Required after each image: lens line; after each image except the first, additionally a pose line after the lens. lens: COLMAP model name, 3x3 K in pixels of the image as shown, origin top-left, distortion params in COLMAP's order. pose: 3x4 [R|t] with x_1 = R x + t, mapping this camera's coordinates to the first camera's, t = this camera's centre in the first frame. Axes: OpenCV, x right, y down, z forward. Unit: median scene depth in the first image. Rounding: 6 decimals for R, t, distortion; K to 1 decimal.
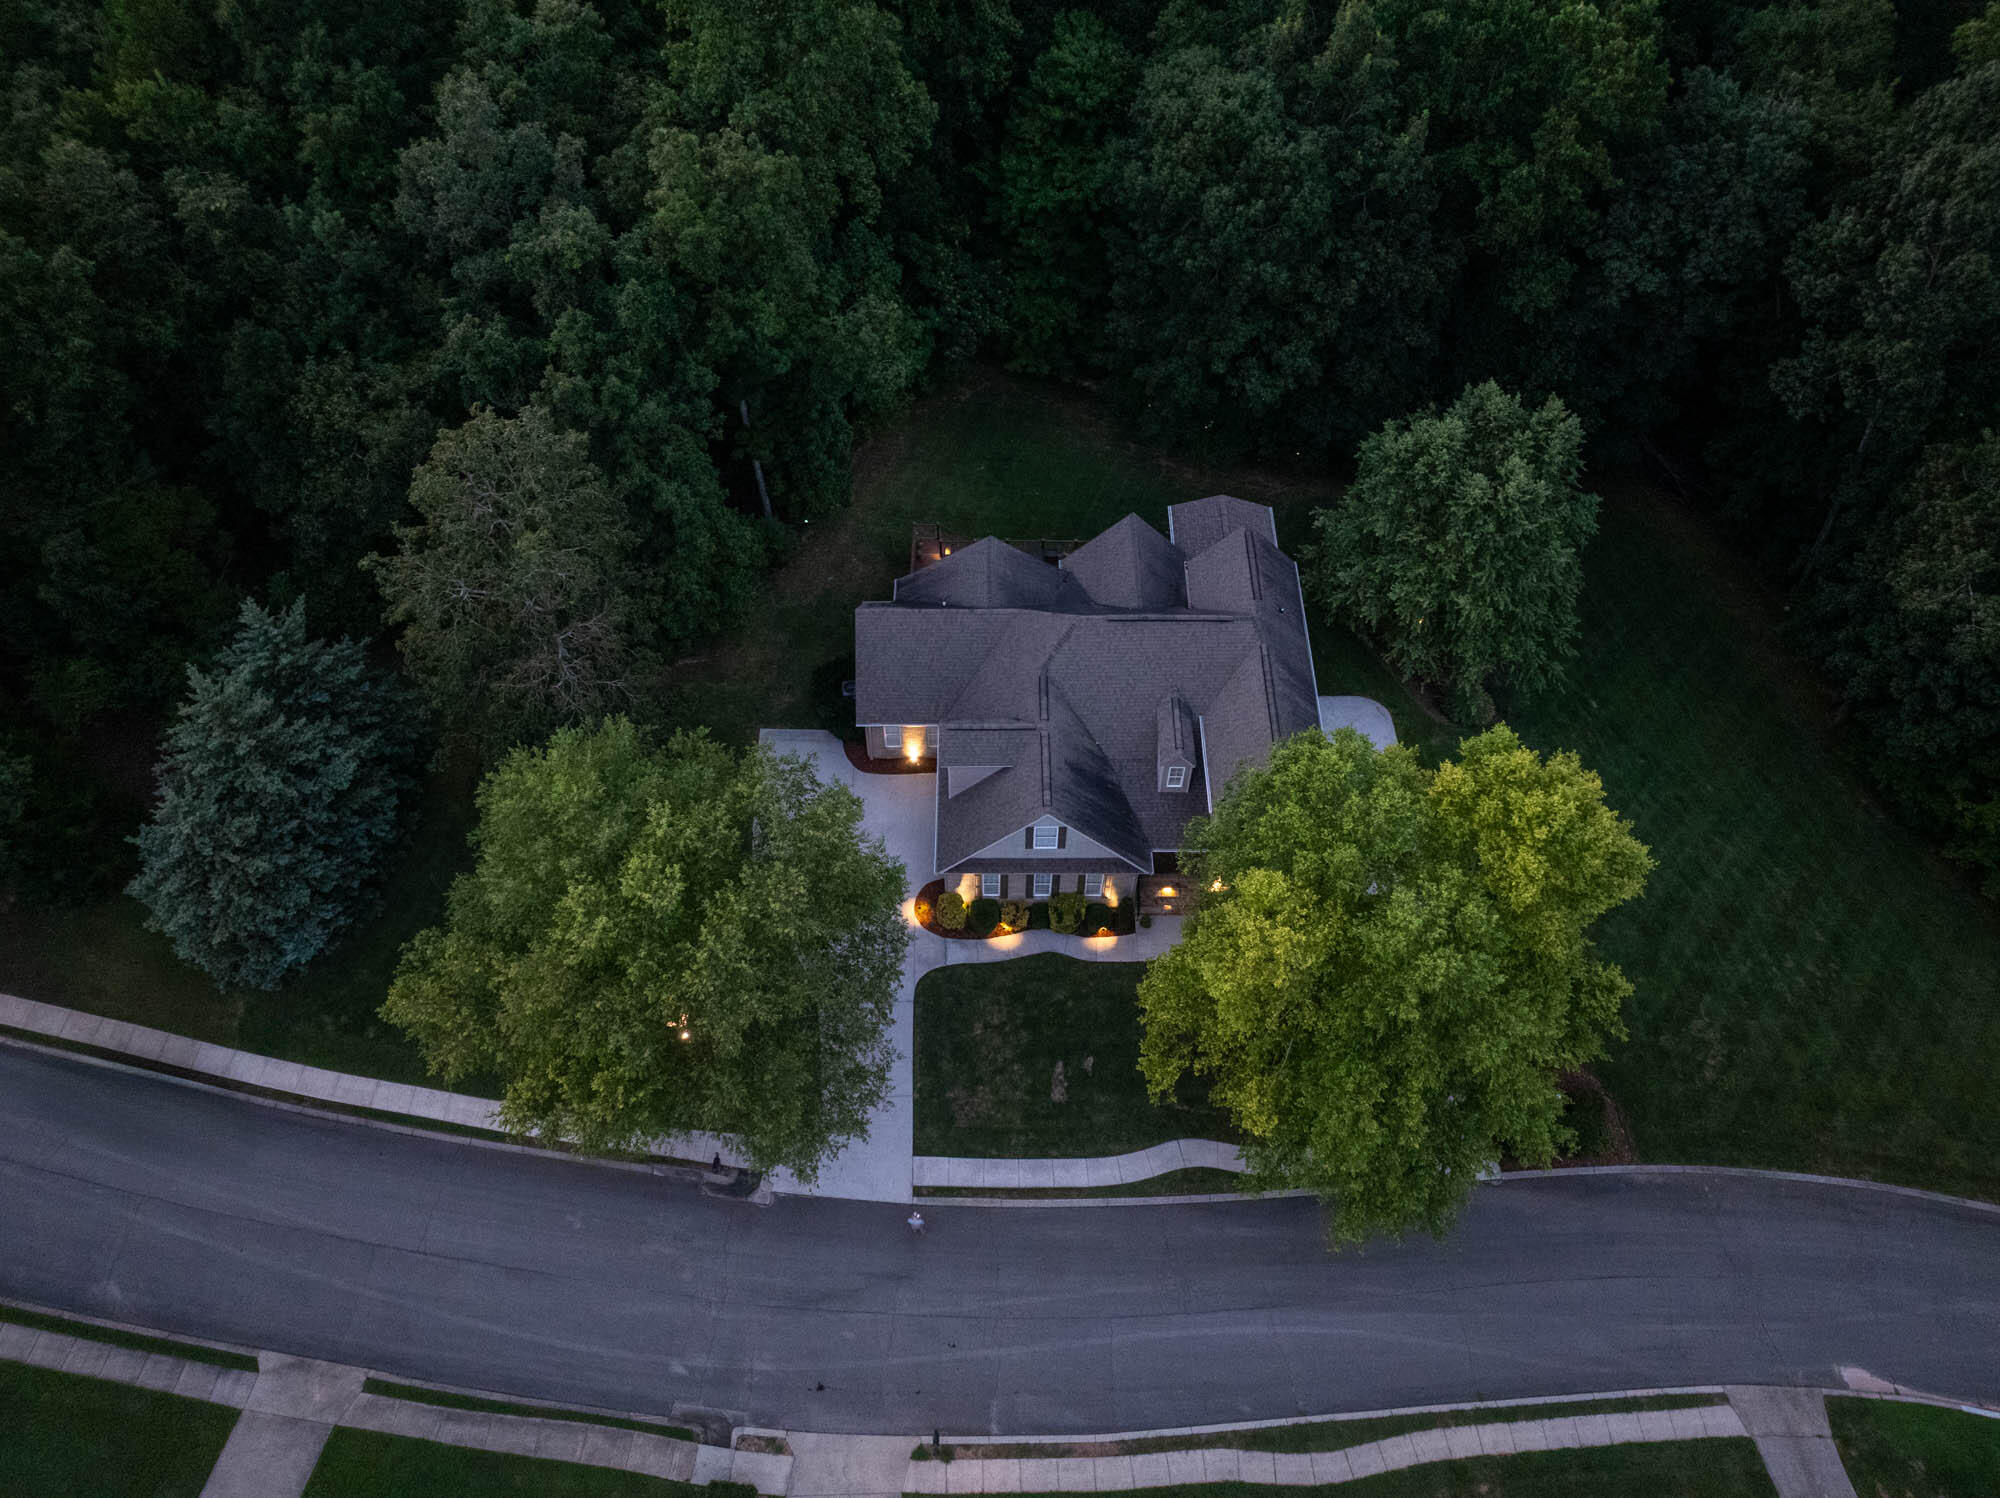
lens RADIAL K [[1499.6, 0, 1001.2], [0, 1499.6, 756.8], [0, 0, 1]] dist [-0.044763, 0.020556]
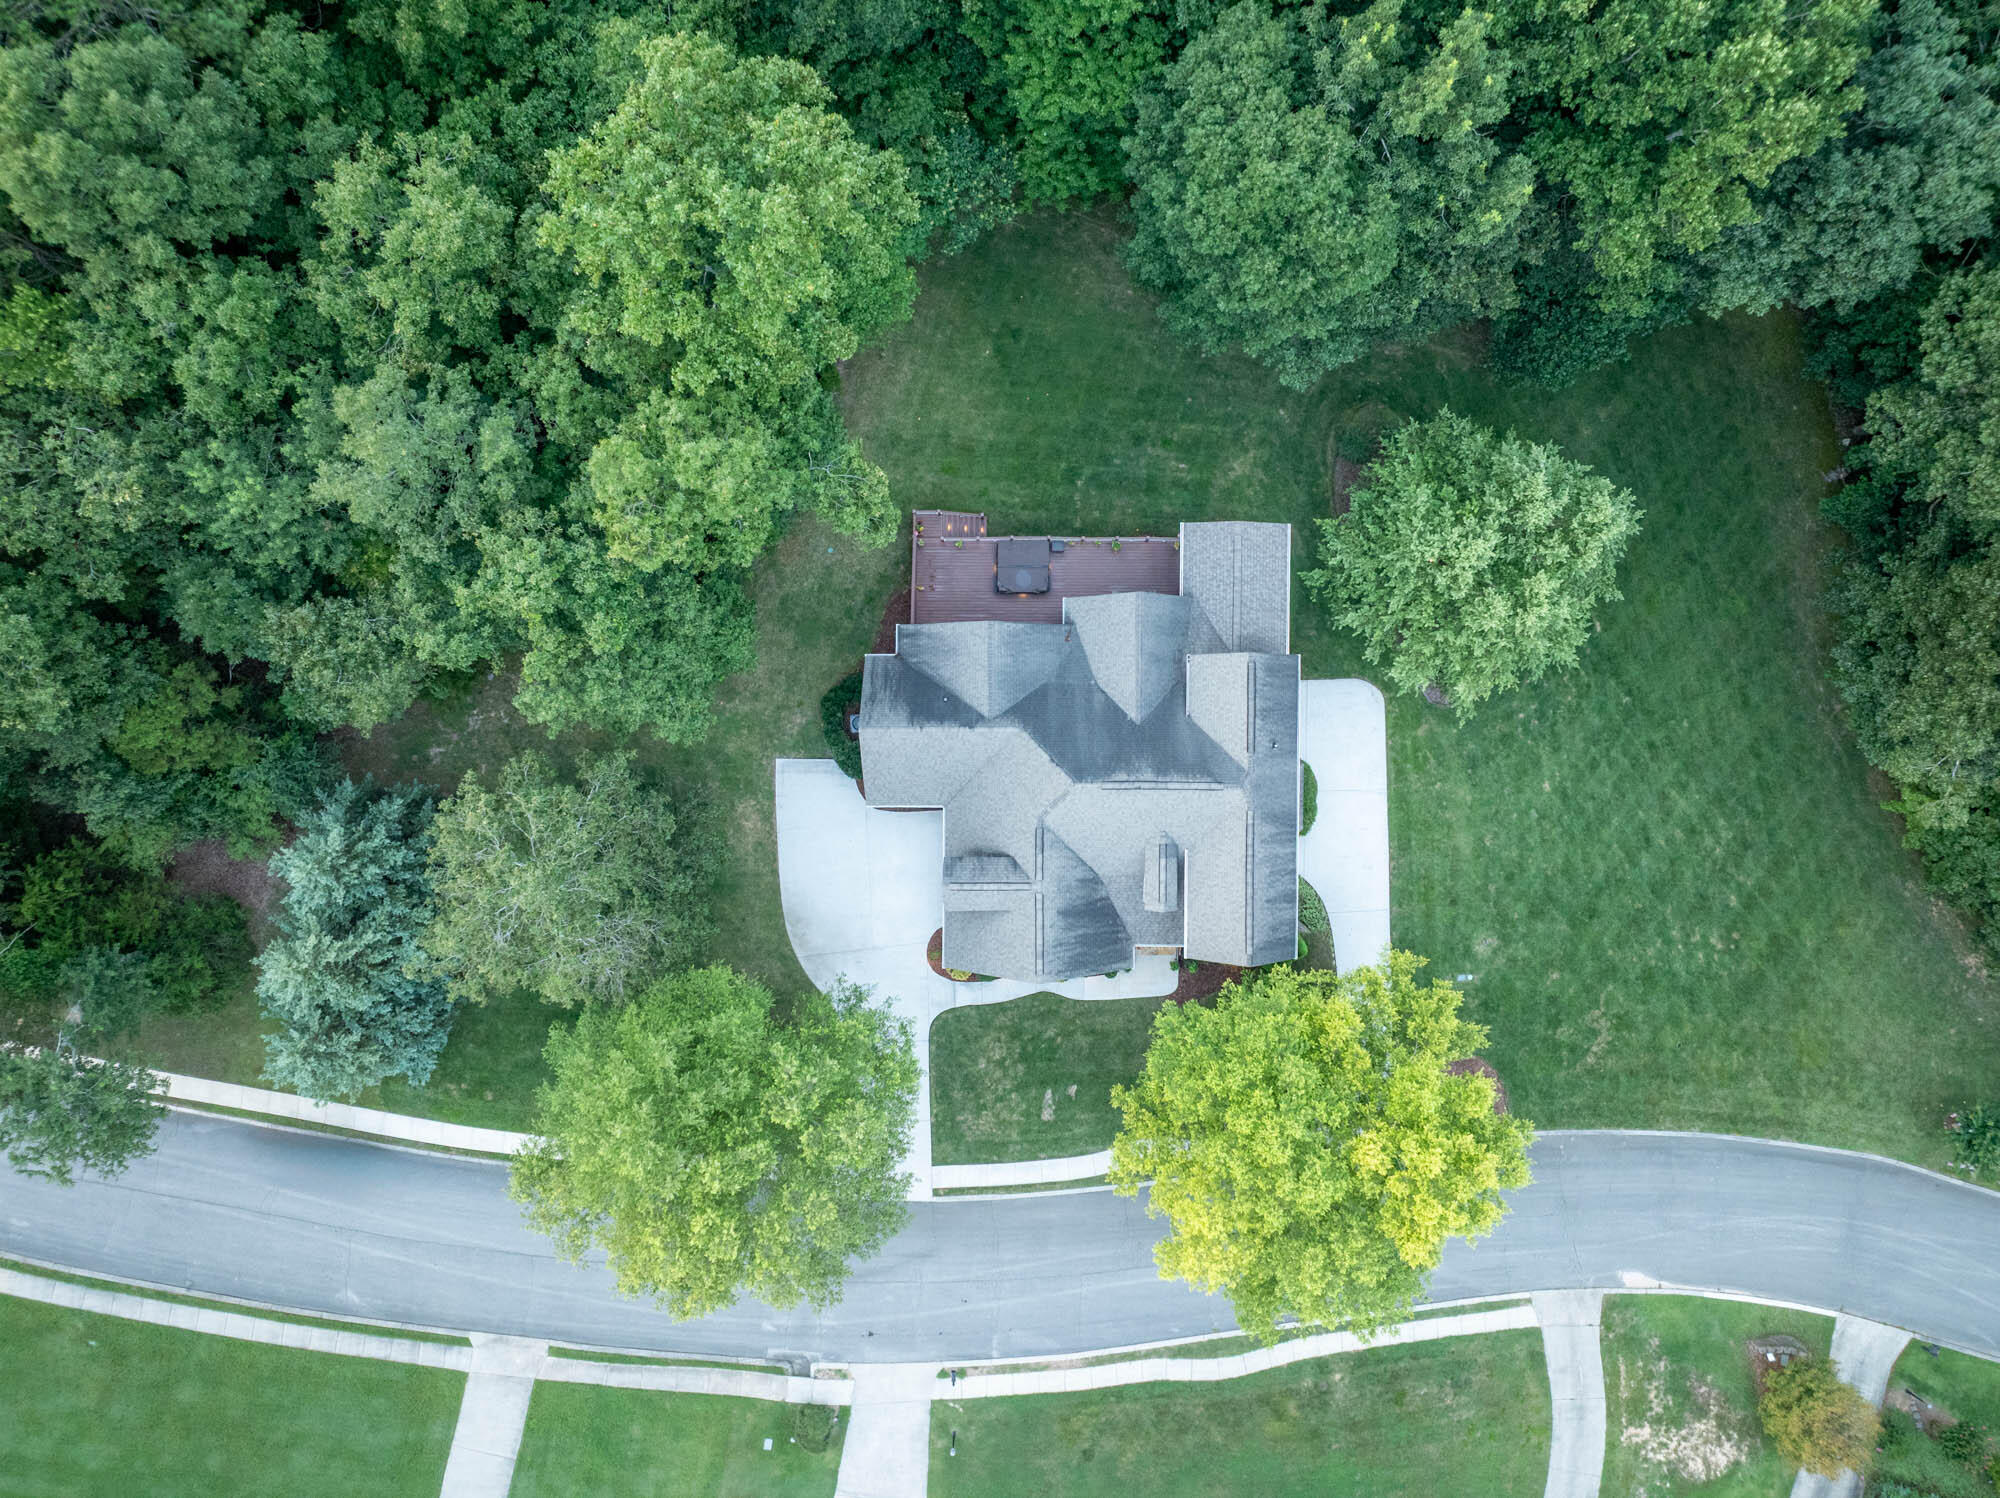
lens RADIAL K [[1431.1, 0, 1009.2], [0, 1431.1, 747.4], [0, 0, 1]] dist [-0.032926, 0.004258]
pose [[0.999776, 0.008103, -0.019529, 0.026902], [0.005295, 0.798256, 0.602295, -0.725165], [0.020470, -0.602263, 0.798035, 0.233583]]
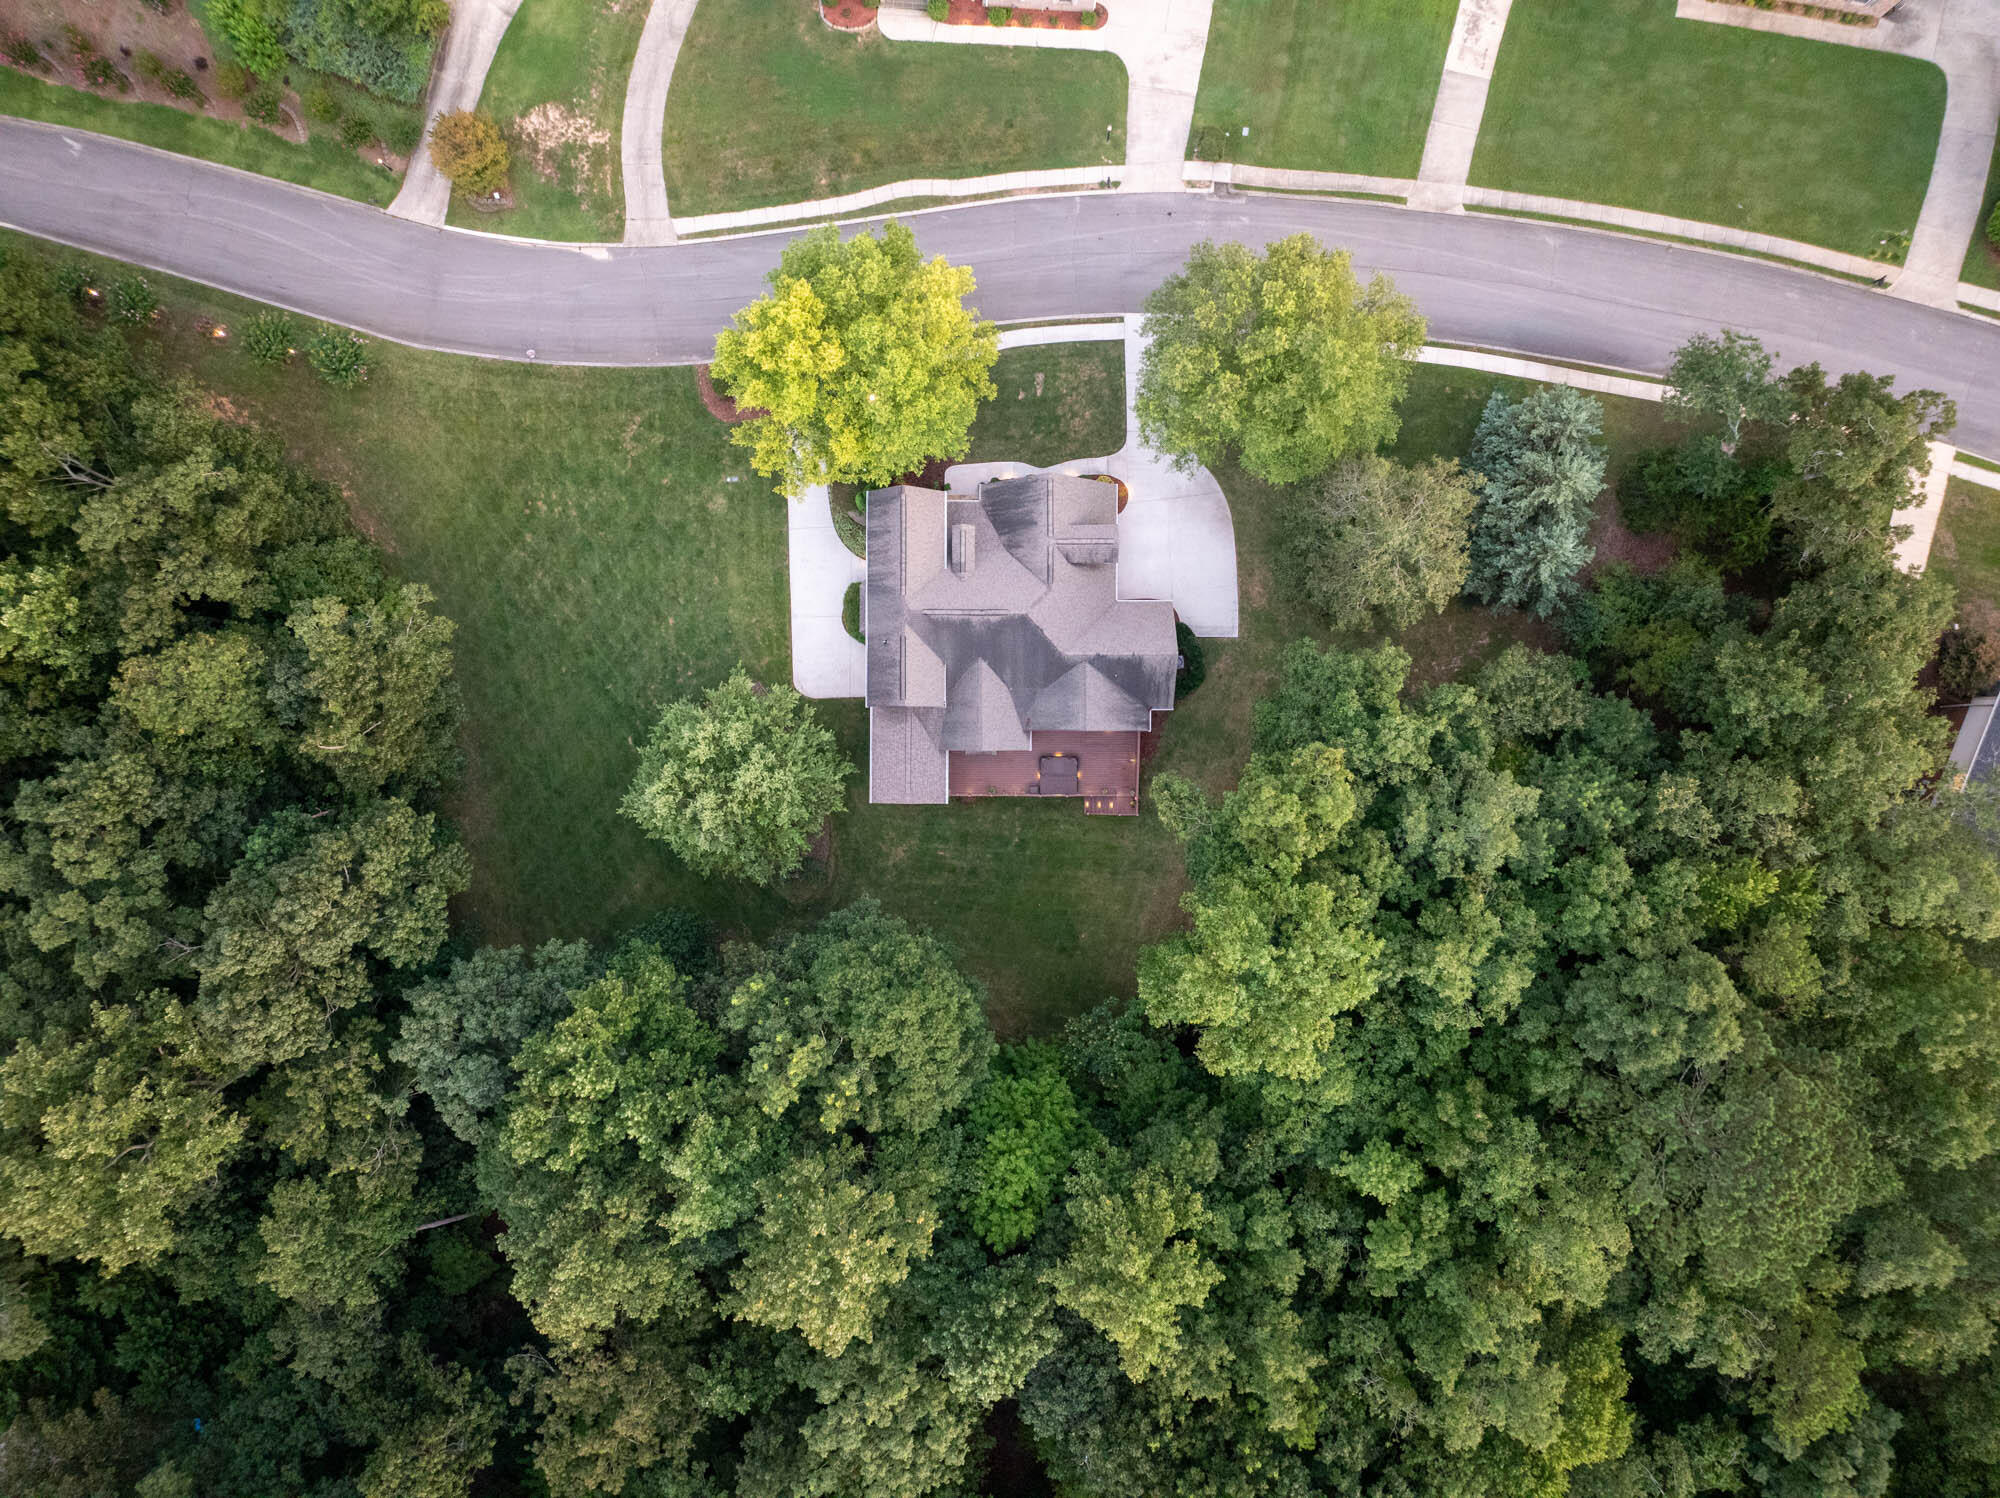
lens RADIAL K [[1431.1, 0, 1000.5], [0, 1431.1, 761.5], [0, 0, 1]] dist [-0.032926, 0.004258]
pose [[-0.999959, -0.005961, -0.006776, 0.090802], [0.000937, -0.815328, 0.578998, -1.059237], [-0.008976, 0.578969, 0.815300, -0.069527]]
